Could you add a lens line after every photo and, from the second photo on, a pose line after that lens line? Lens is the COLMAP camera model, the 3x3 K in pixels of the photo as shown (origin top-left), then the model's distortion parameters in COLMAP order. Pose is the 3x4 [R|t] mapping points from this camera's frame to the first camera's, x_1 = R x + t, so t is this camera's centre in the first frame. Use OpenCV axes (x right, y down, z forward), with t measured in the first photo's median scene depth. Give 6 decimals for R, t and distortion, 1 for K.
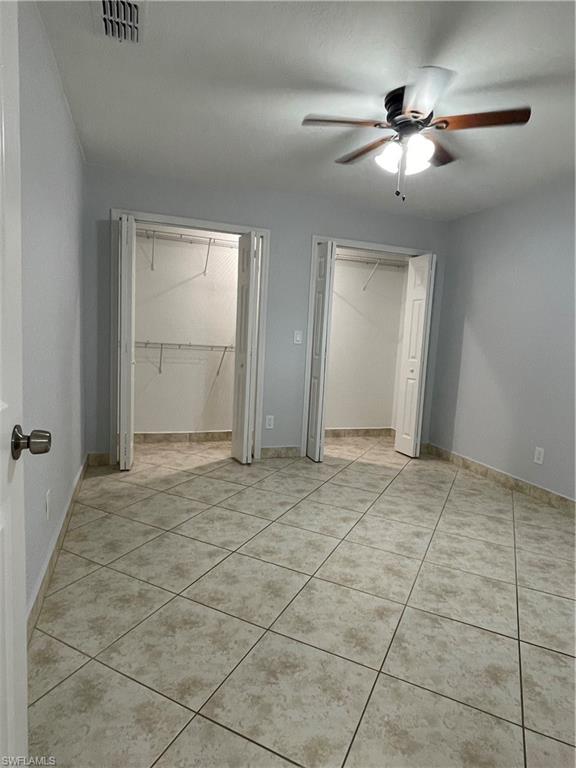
lens RADIAL K [[439.0, 0, 288.0], [0, 439.0, 384.0], [0, 0, 1]] dist [-0.002422, 0.001325]
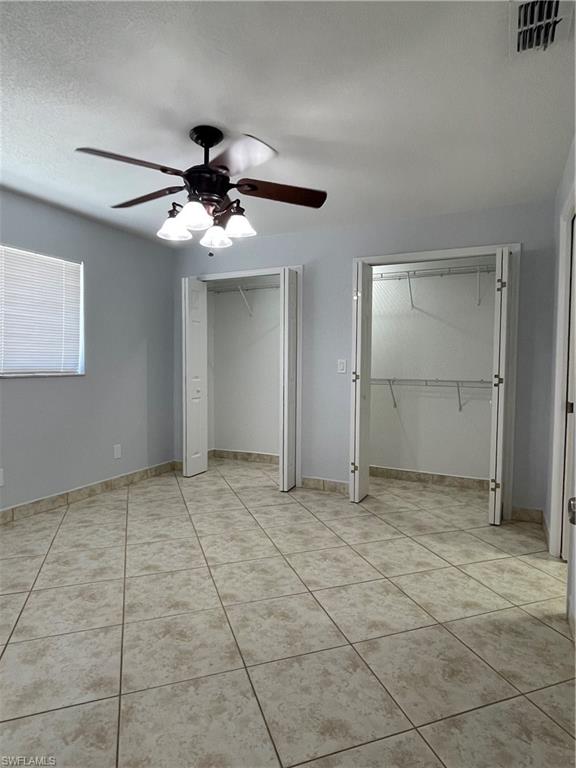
lens RADIAL K [[439.0, 0, 288.0], [0, 439.0, 384.0], [0, 0, 1]] dist [-0.002422, 0.001325]
pose [[0.719826, -0.010734, -0.694071, 0.501523], [-0.053676, 0.996026, -0.071071, 0.007318], [0.692076, 0.088414, 0.716390, 0.213856]]
